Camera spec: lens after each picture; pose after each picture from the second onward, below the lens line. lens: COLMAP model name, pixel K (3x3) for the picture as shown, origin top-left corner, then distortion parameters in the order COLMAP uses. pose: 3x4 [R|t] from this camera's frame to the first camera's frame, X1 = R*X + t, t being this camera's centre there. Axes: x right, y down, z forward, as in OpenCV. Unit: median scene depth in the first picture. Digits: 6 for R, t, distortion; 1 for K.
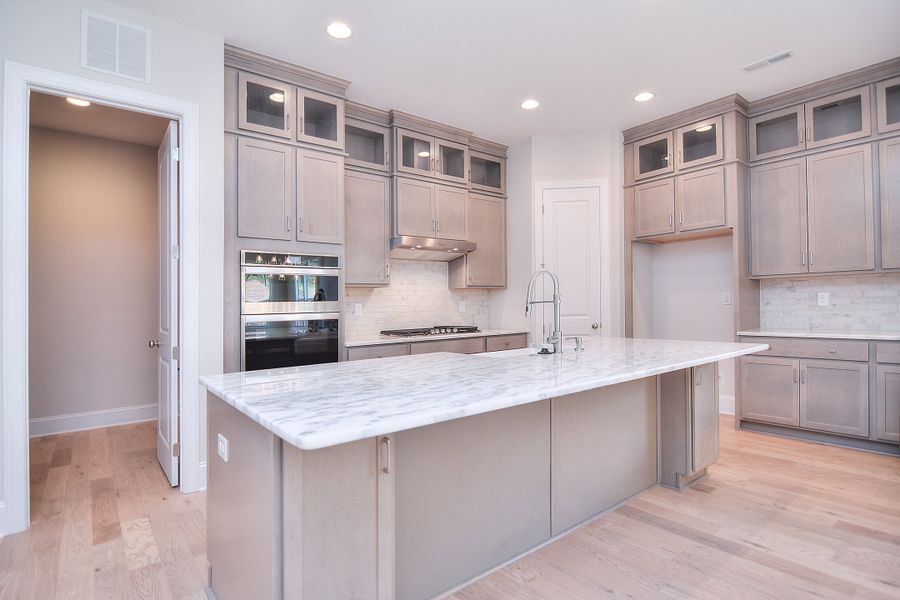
lens RADIAL K [[450.6, 0, 455.8], [0, 450.6, 298.0], [0, 0, 1]] dist [-0.010676, -0.005396]
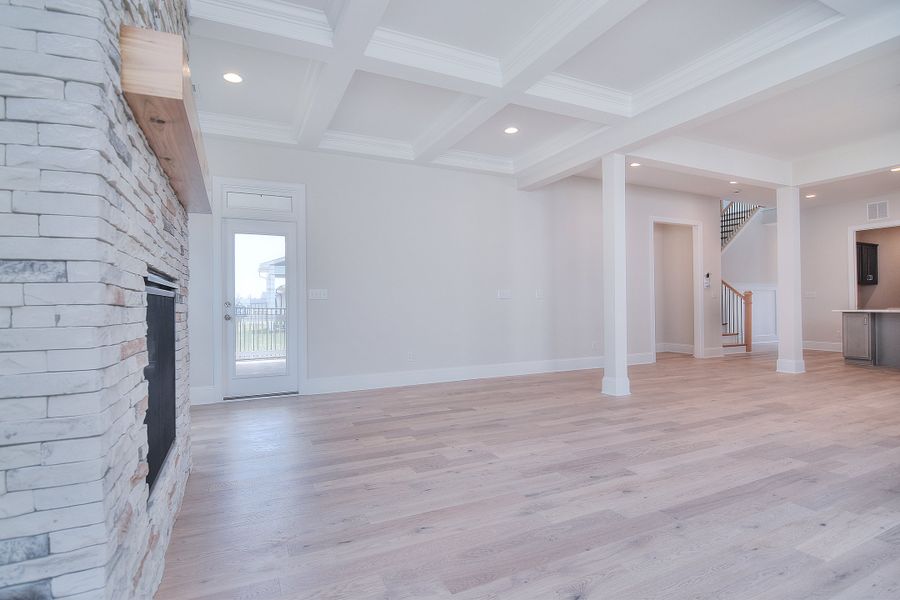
lens RADIAL K [[450.6, 0, 451.5], [0, 450.6, 301.9], [0, 0, 1]] dist [-0.010676, -0.005396]
pose [[-0.214953, 0.015112, -0.976507, 2.011011], [0.029523, 0.999524, 0.008970, -0.019574], [0.976178, -0.026901, -0.215297, -0.878547]]
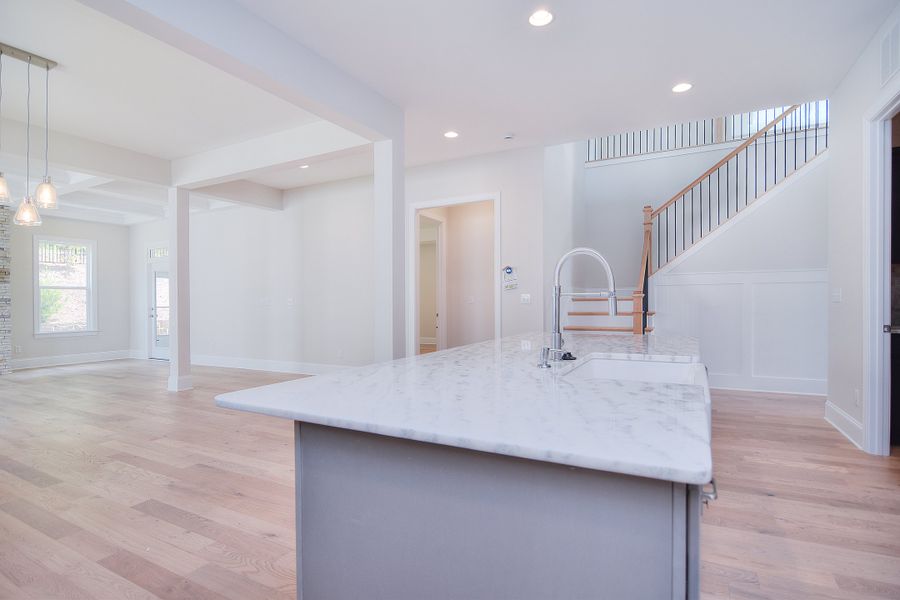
lens RADIAL K [[450.6, 0, 456.2], [0, 450.6, 302.0], [0, 0, 1]] dist [-0.010676, -0.005396]
pose [[-0.913090, 0.030130, -0.406643, 0.441236], [0.035149, 0.999370, -0.004877, 0.010782], [0.406240, -0.018746, -0.913574, 1.048980]]
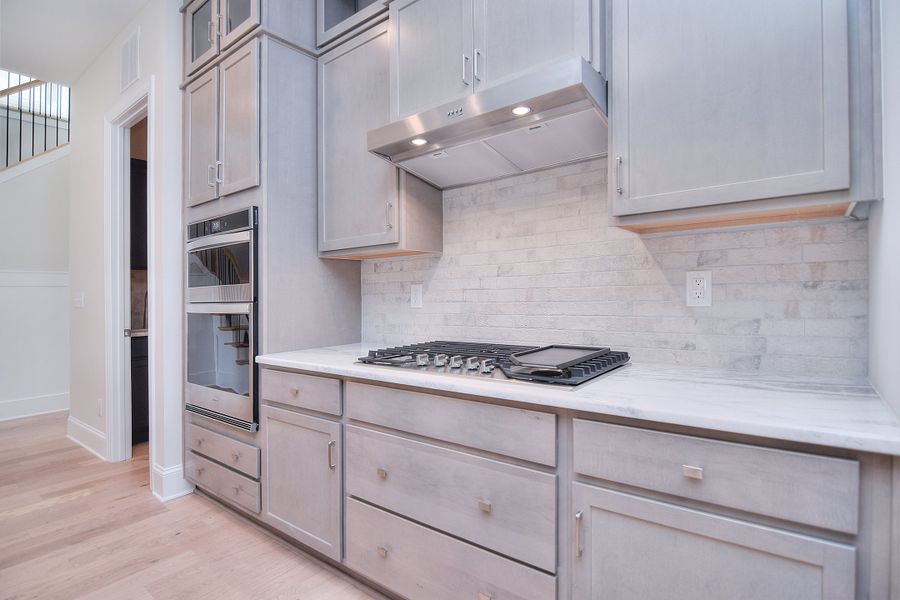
lens RADIAL K [[450.6, 0, 452.1], [0, 450.6, 295.9], [0, 0, 1]] dist [-0.010676, -0.005396]
pose [[0.242763, 0.012773, -0.970002, 0.340012], [0.031497, 0.999282, 0.021041, 0.016826], [0.969574, -0.035660, 0.242186, 1.012527]]
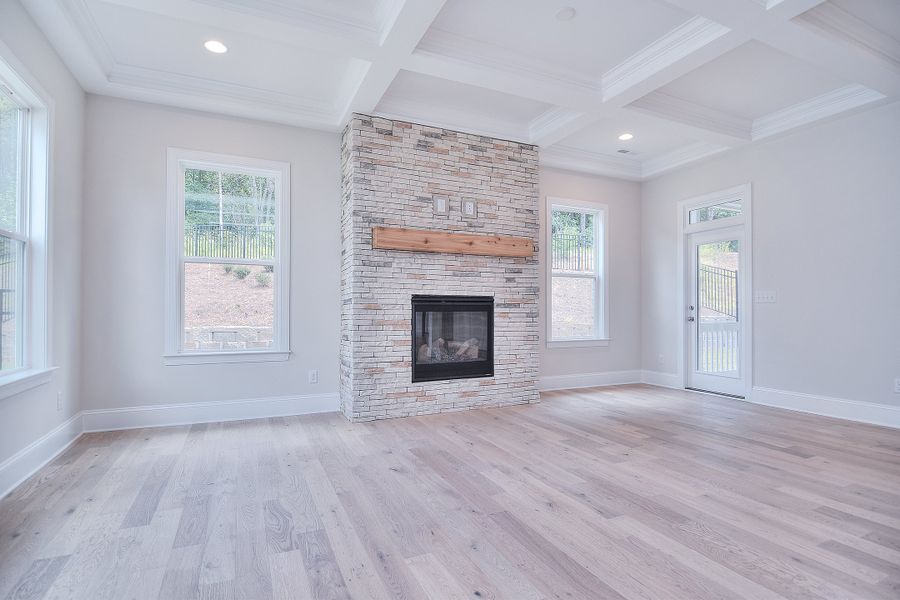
lens RADIAL K [[450.6, 0, 456.9], [0, 450.6, 307.4], [0, 0, 1]] dist [-0.010676, -0.005396]
pose [[-0.975954, 0.019837, 0.217072, 1.358798], [0.014003, 0.999499, -0.028384, 0.007807], [-0.217526, -0.024662, -0.975743, -0.183886]]
